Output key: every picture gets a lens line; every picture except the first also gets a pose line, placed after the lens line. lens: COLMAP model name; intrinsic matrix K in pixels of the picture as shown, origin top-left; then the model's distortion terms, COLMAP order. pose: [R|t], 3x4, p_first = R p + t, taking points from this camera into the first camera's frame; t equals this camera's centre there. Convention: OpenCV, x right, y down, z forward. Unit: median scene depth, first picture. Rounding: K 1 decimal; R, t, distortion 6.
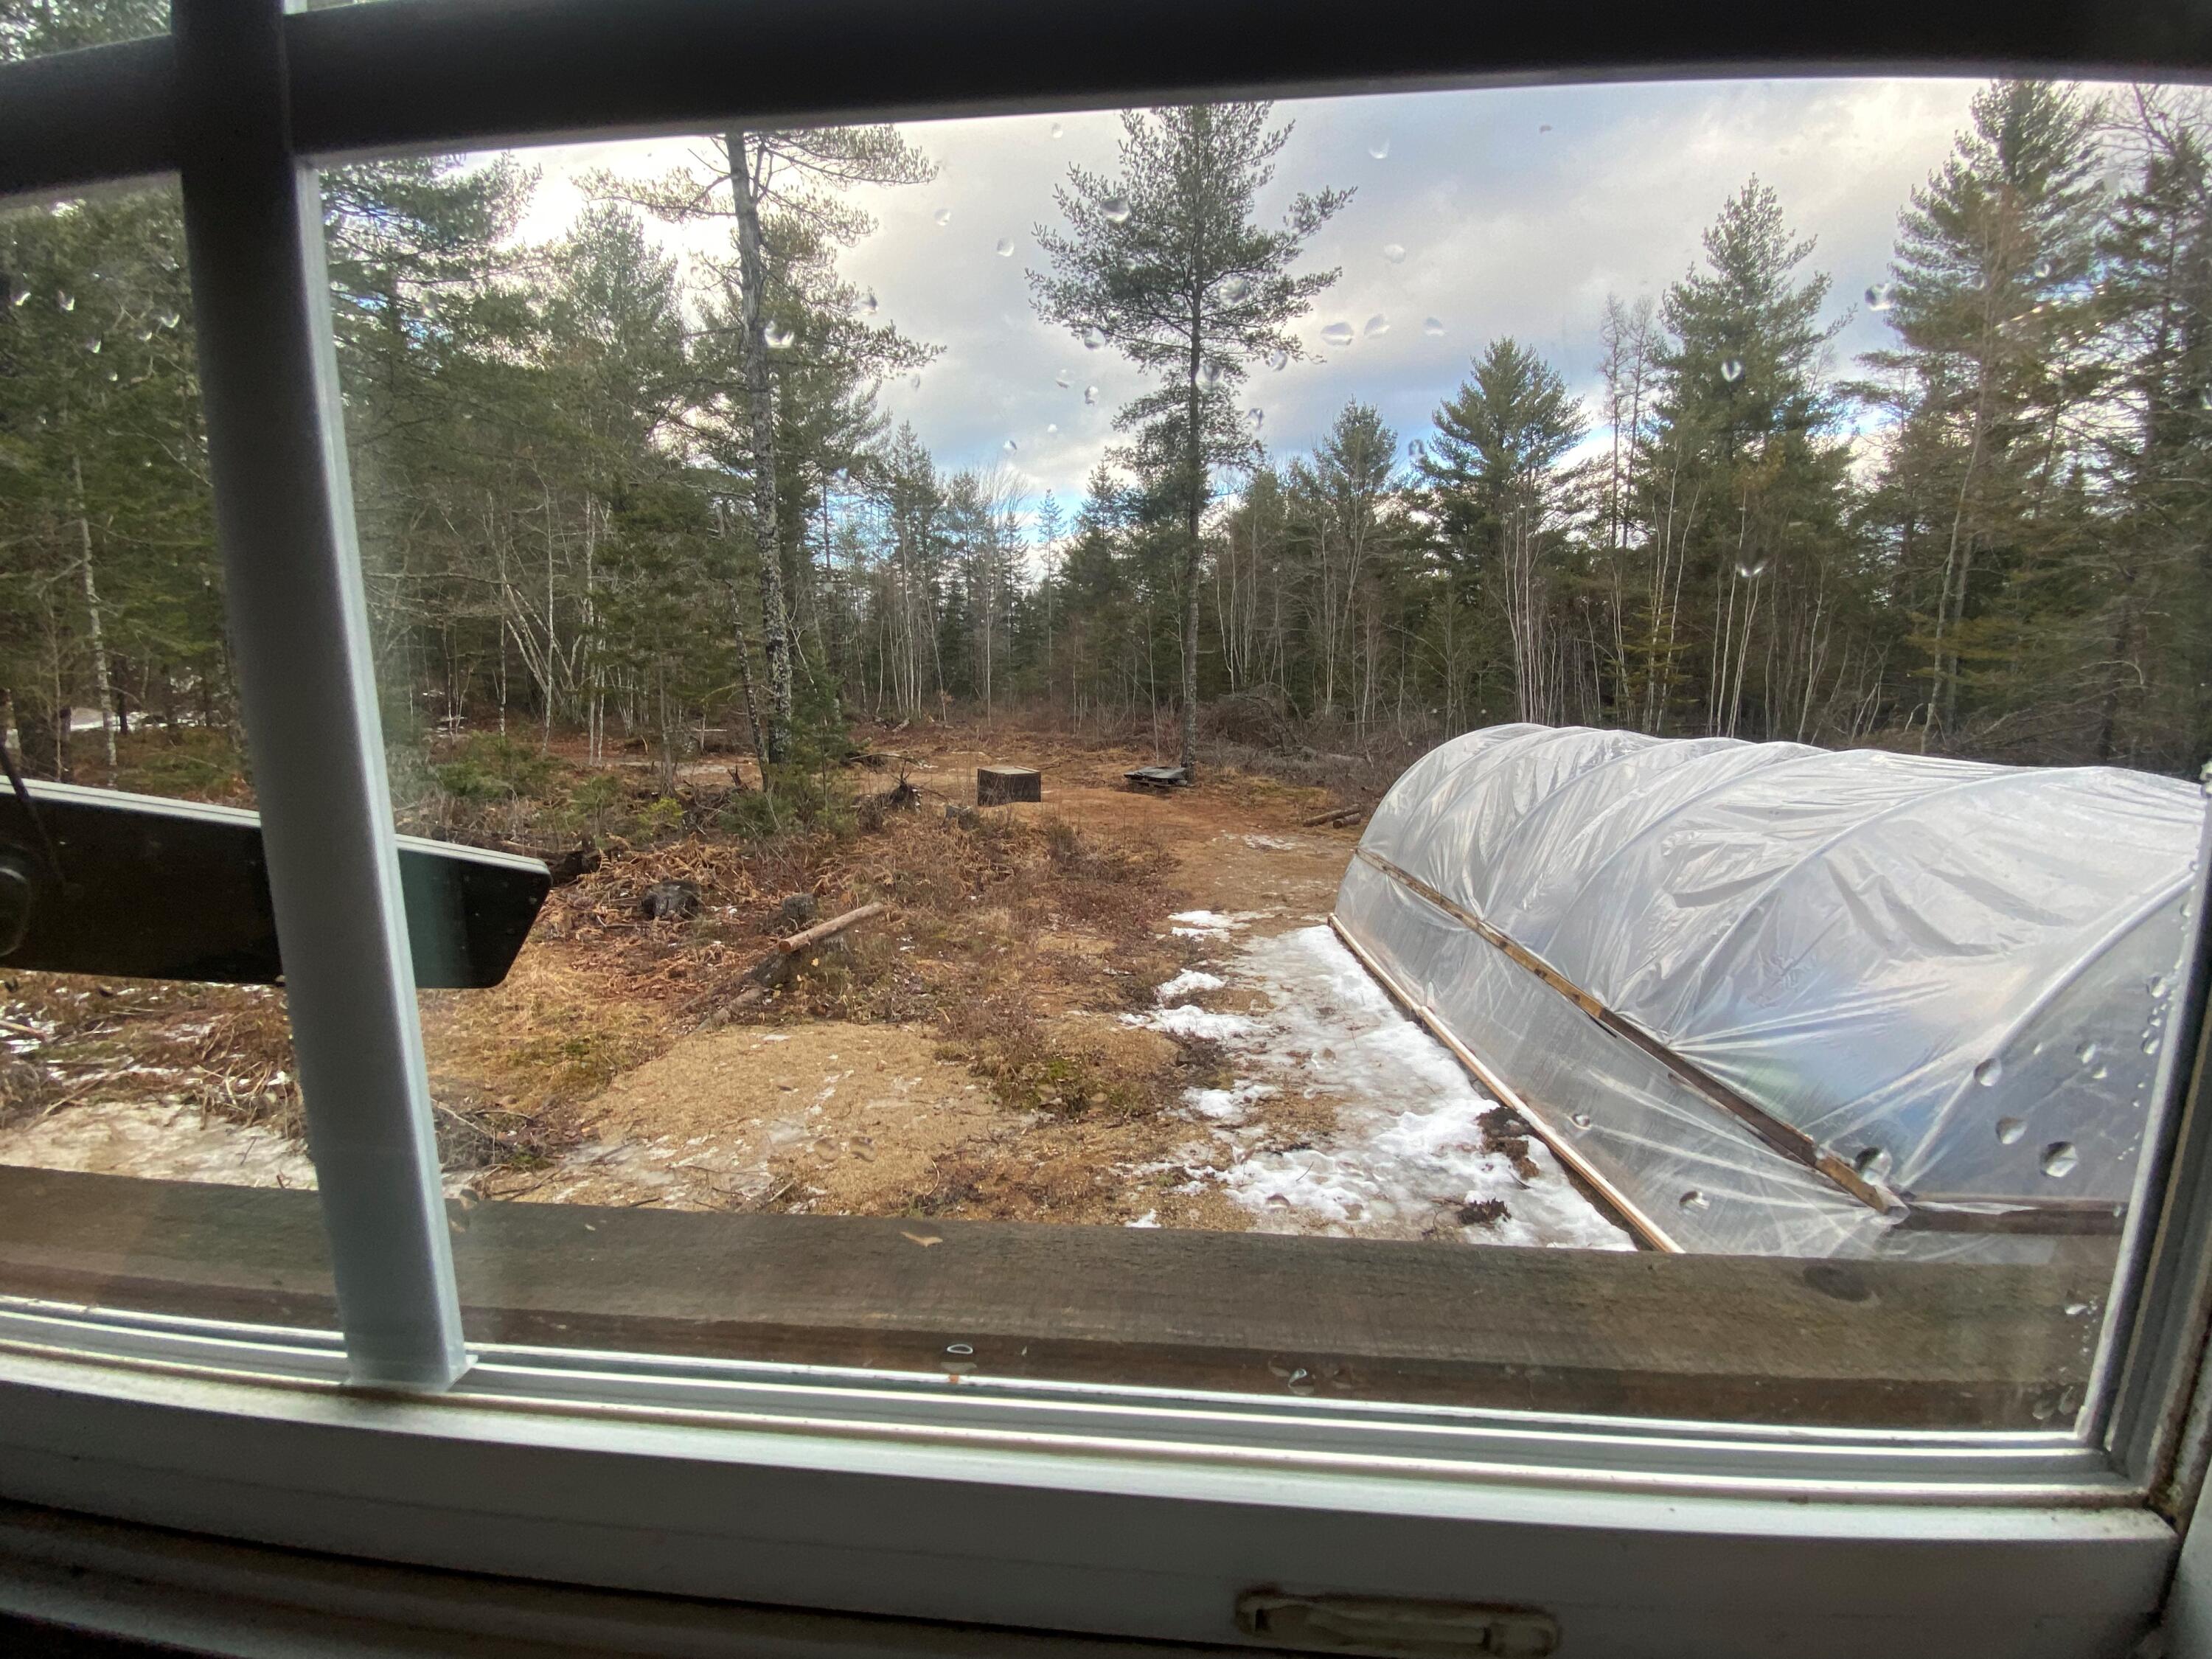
lens RADIAL K [[892.0, 0, 1104.4], [0, 892.0, 837.3], [0, 0, 1]] dist [0.000272, -0.001273]
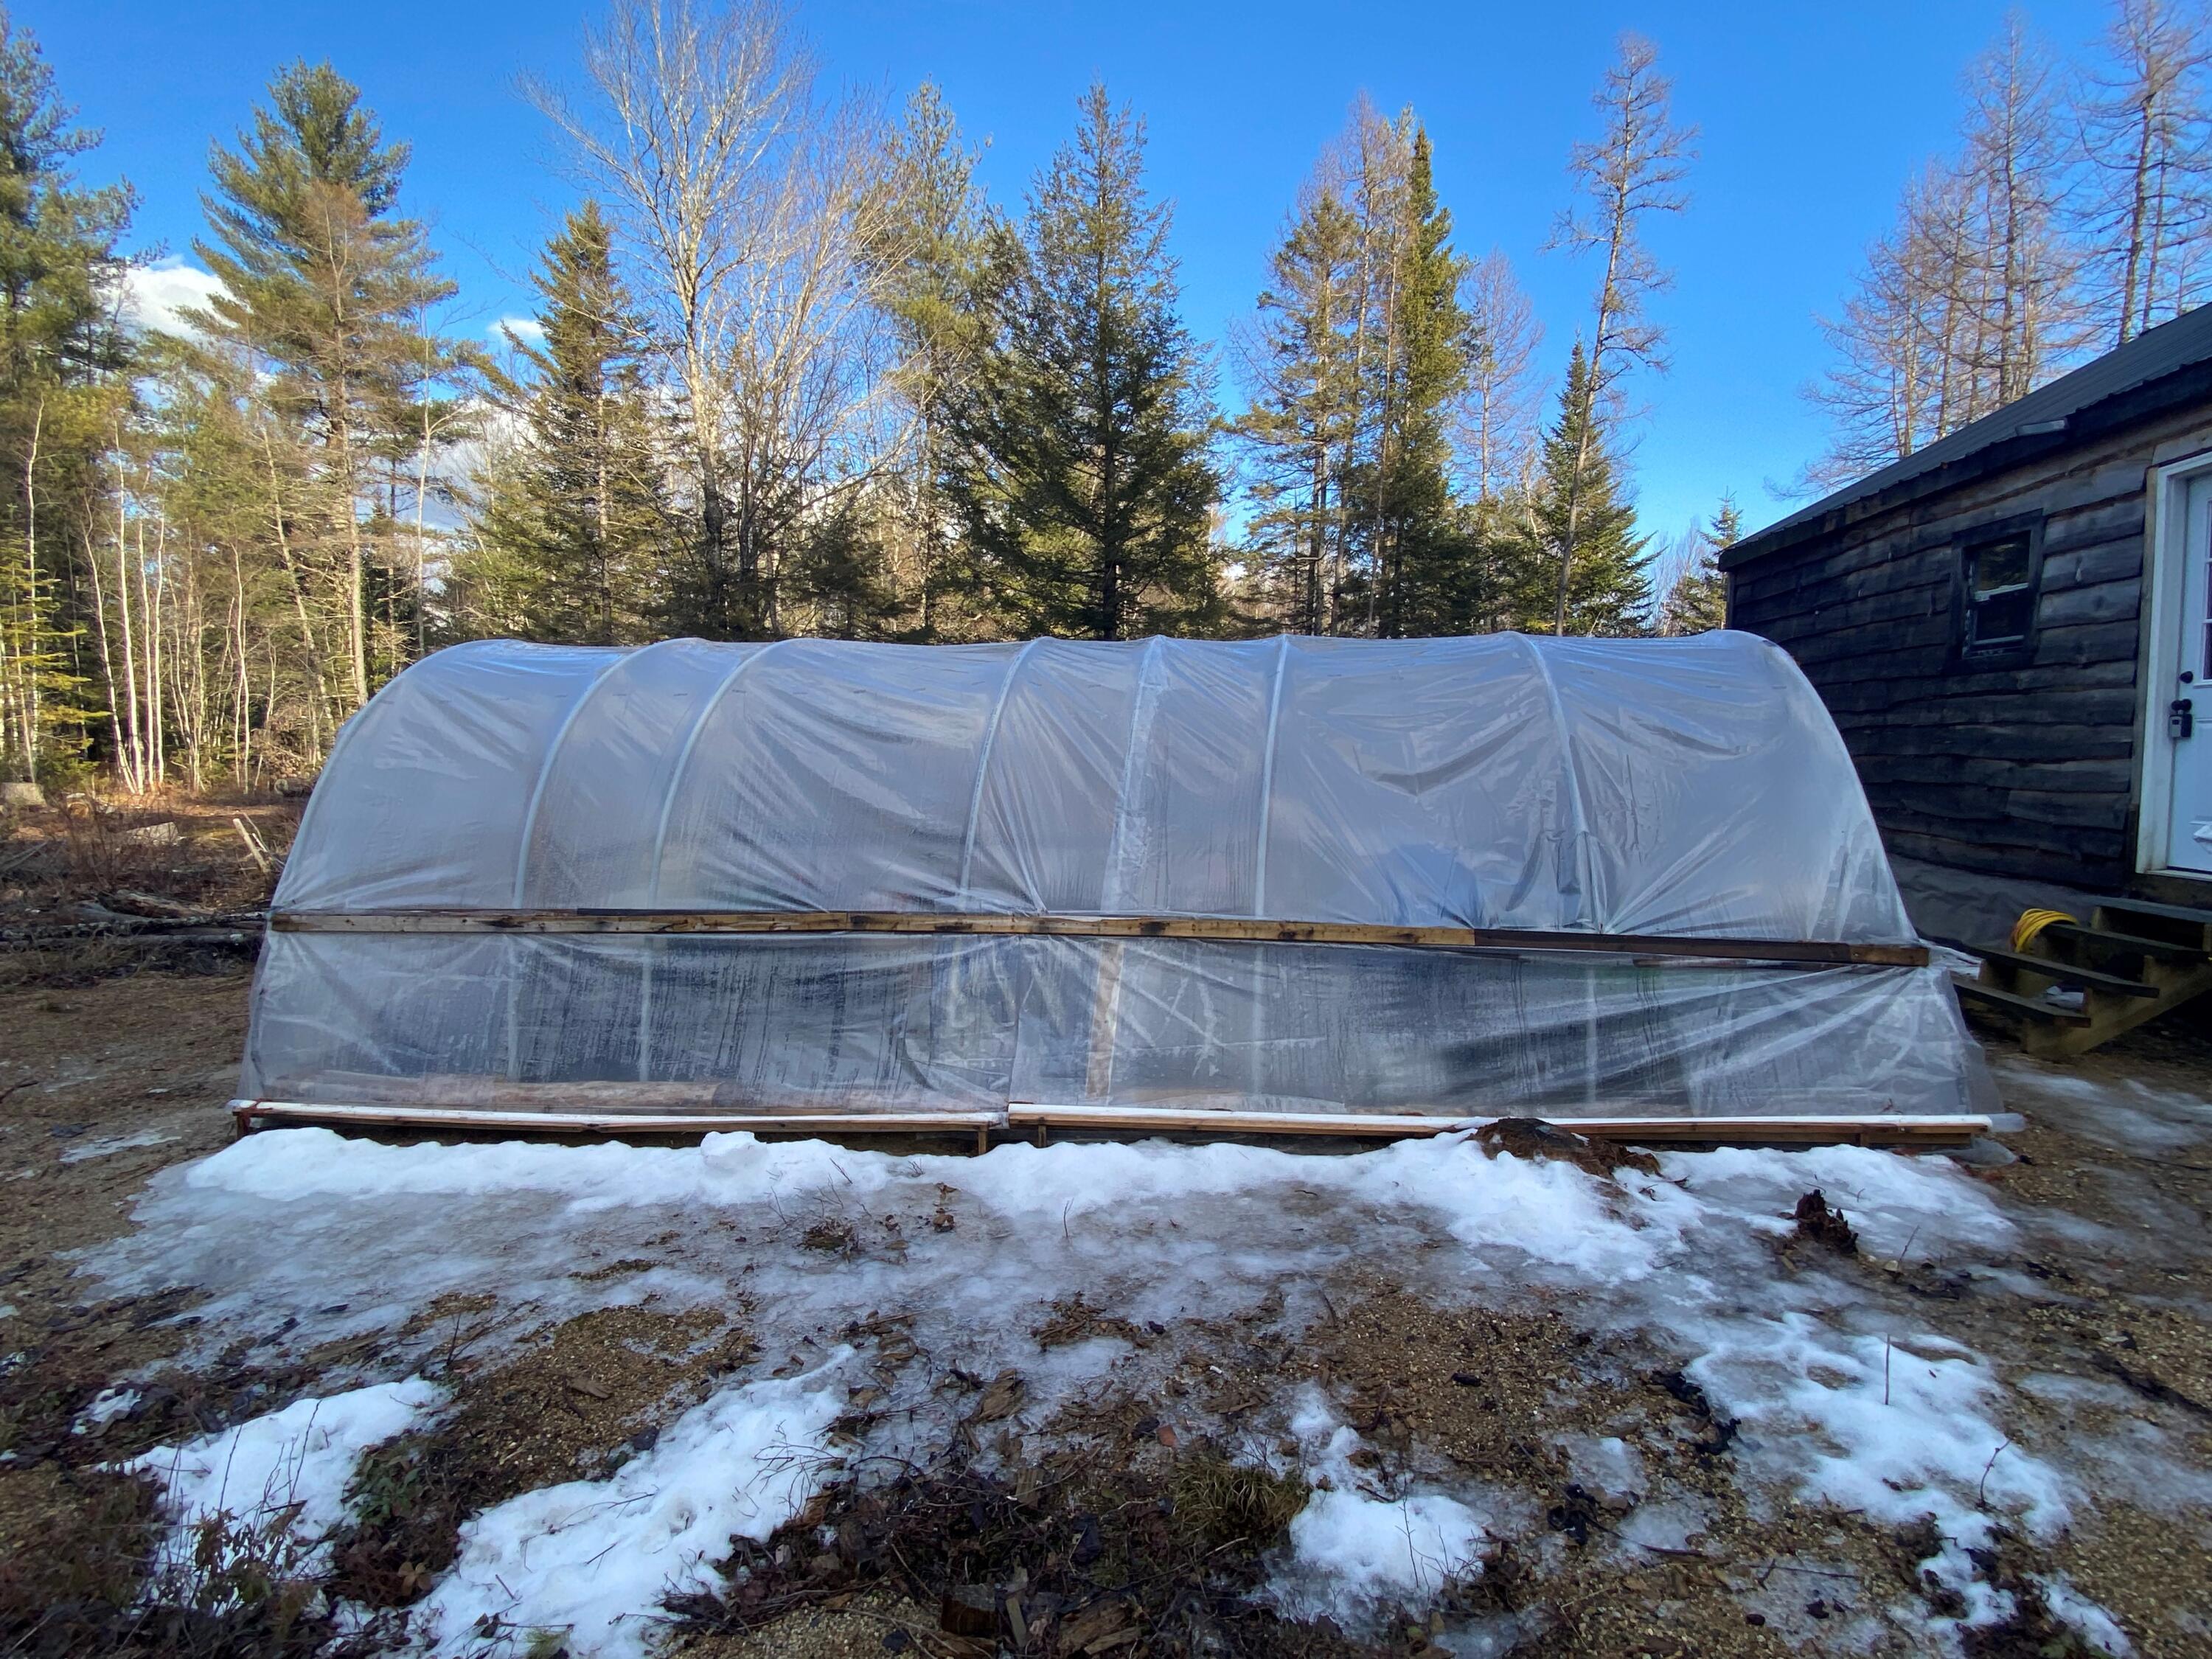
lens RADIAL K [[1001.5, 0, 1102.5], [0, 1001.5, 818.3], [0, 0, 1]] dist [-0.011240, -0.000273]
pose [[0.047990, -0.063886, 0.996803, -0.176927], [0.155287, 0.986296, 0.055736, 0.004938], [-0.986703, 0.152116, 0.057253, 0.832989]]
